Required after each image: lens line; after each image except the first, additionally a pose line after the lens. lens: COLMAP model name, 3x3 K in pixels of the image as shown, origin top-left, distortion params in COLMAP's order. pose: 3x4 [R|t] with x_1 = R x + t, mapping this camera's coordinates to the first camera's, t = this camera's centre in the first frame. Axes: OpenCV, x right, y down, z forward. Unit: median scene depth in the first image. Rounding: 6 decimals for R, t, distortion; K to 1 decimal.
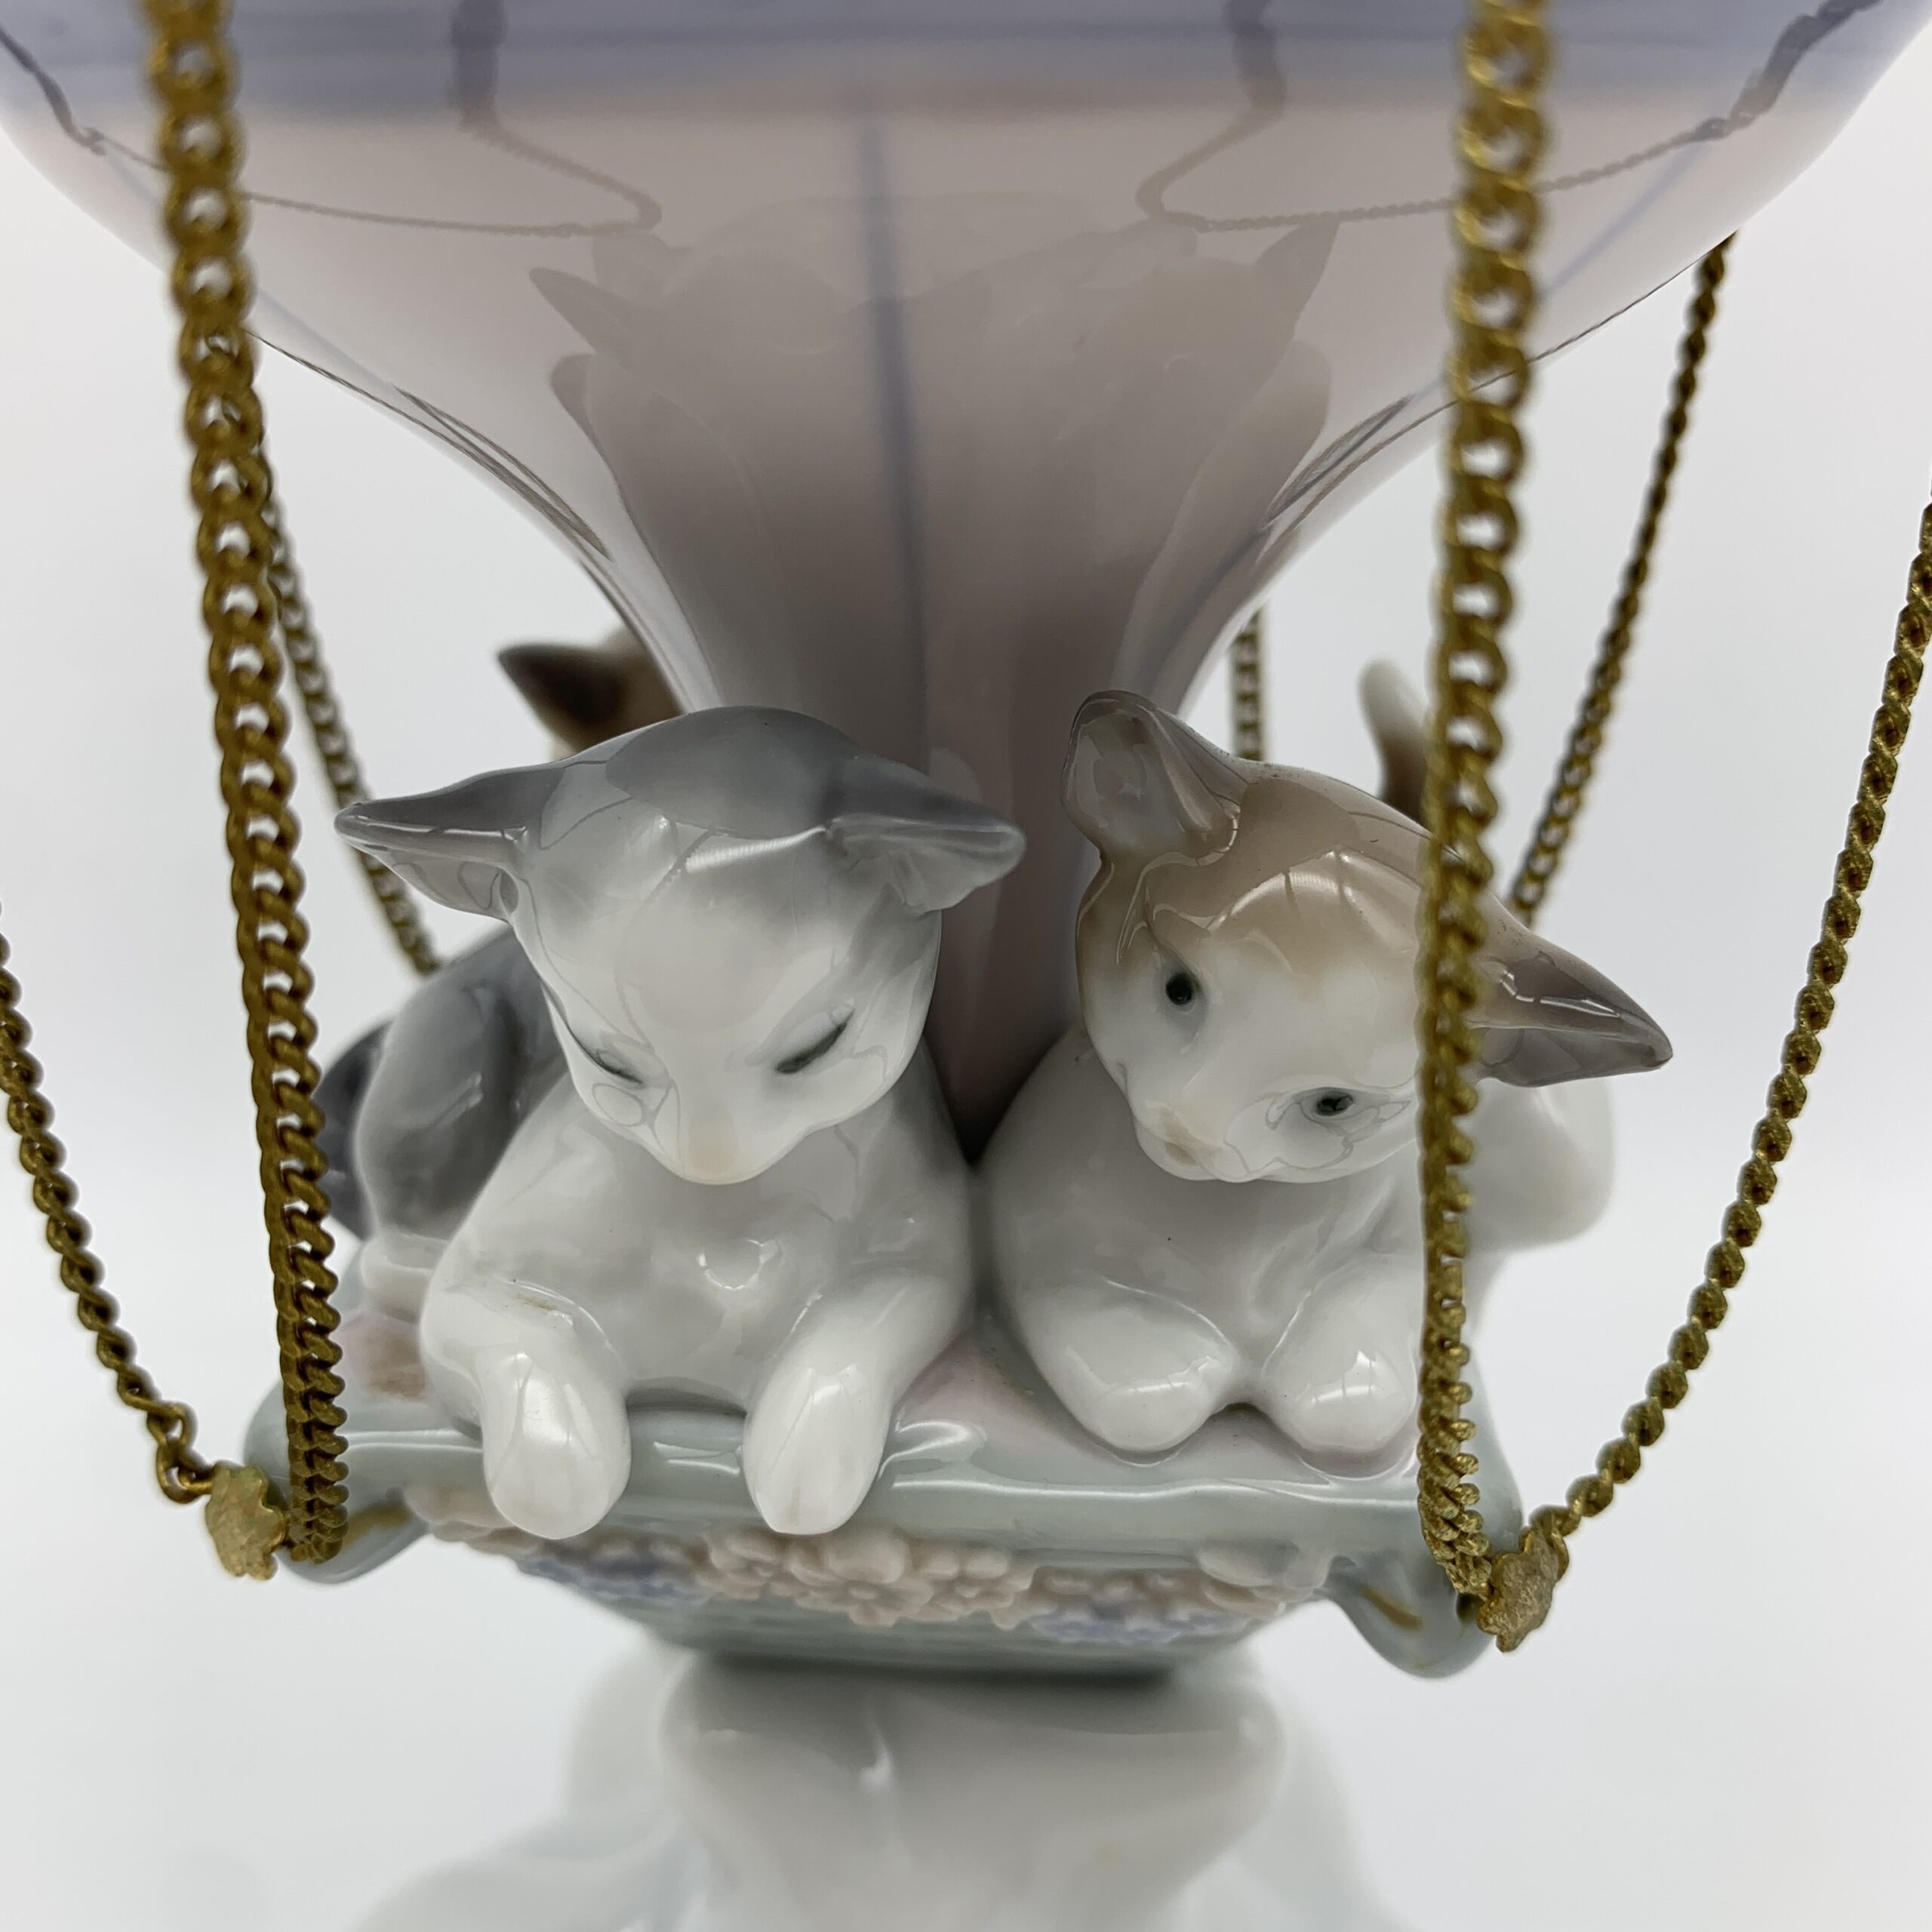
lens RADIAL K [[2273.5, 0, 953.5], [0, 2273.5, 957.0], [0, 0, 1]] dist [-0.009443, 0.000000]
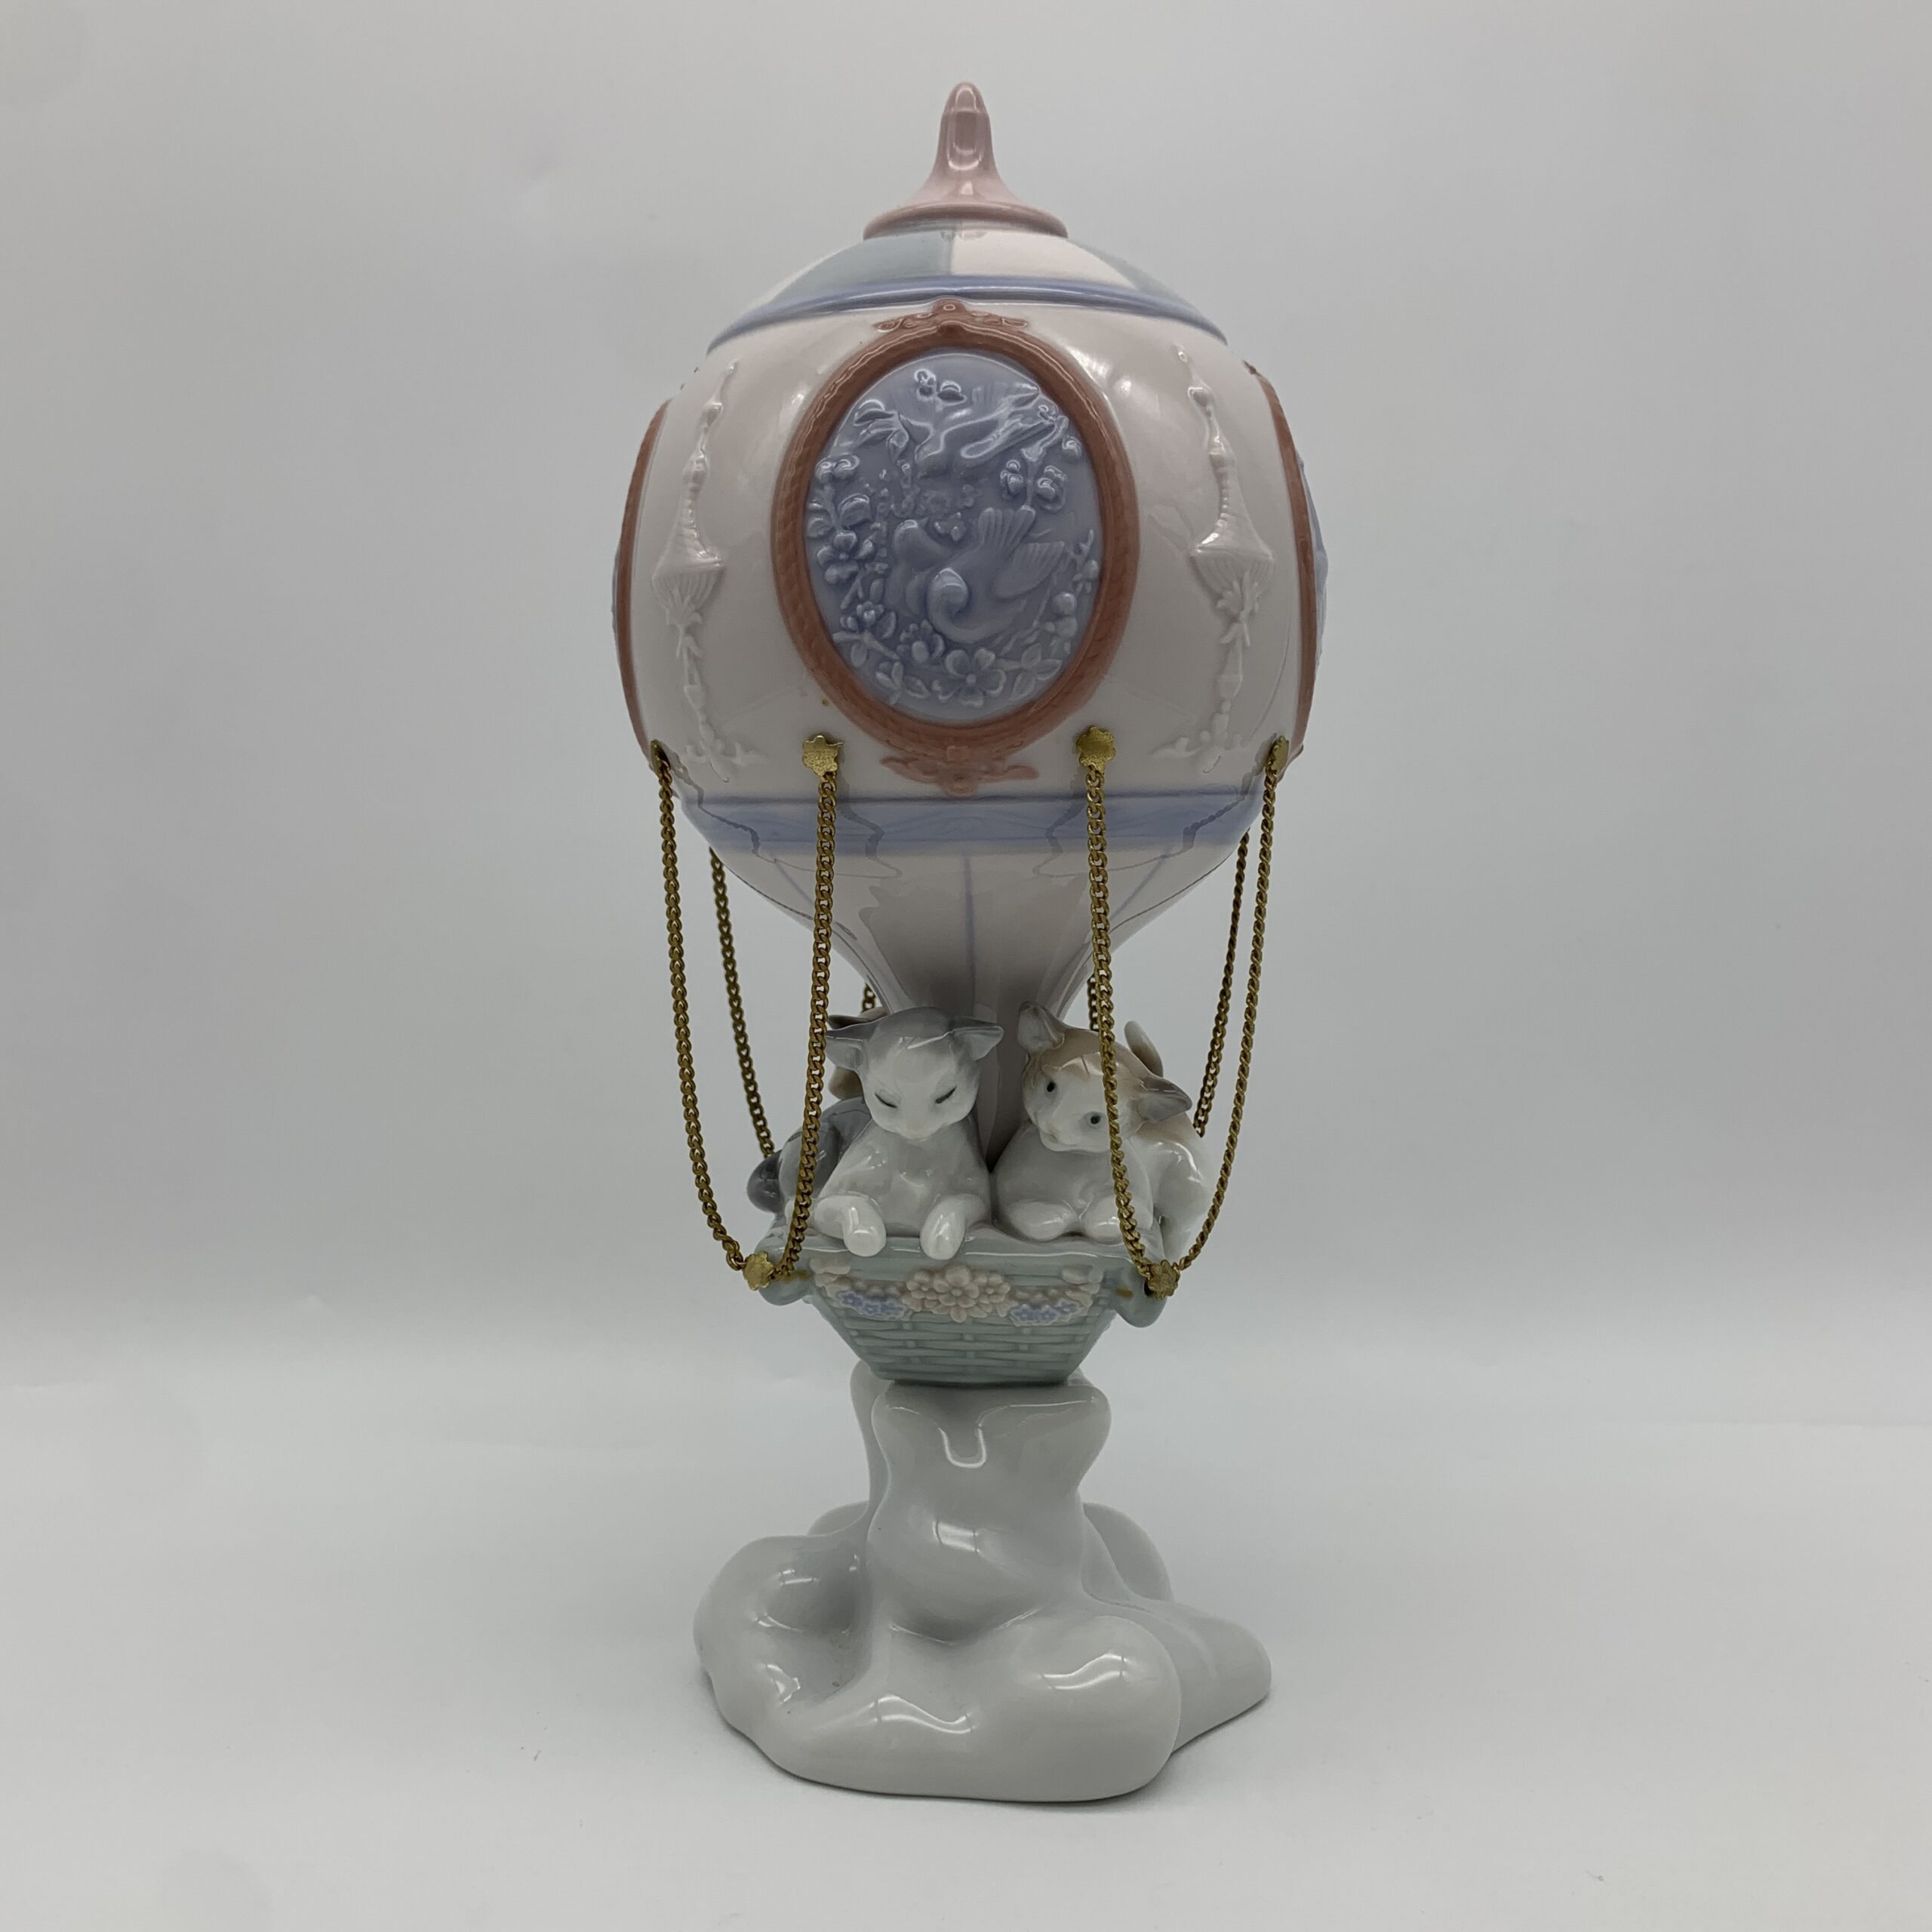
lens RADIAL K [[2273.5, 0, 912.4], [0, 2273.5, 958.1], [0, 0, 1]] dist [-0.009443, 0.000000]
pose [[0.999767, -0.005049, -0.021003, -0.032913], [-0.000414, 0.967644, -0.252319, 0.634100], [0.021598, 0.252268, 0.967416, -2.182979]]
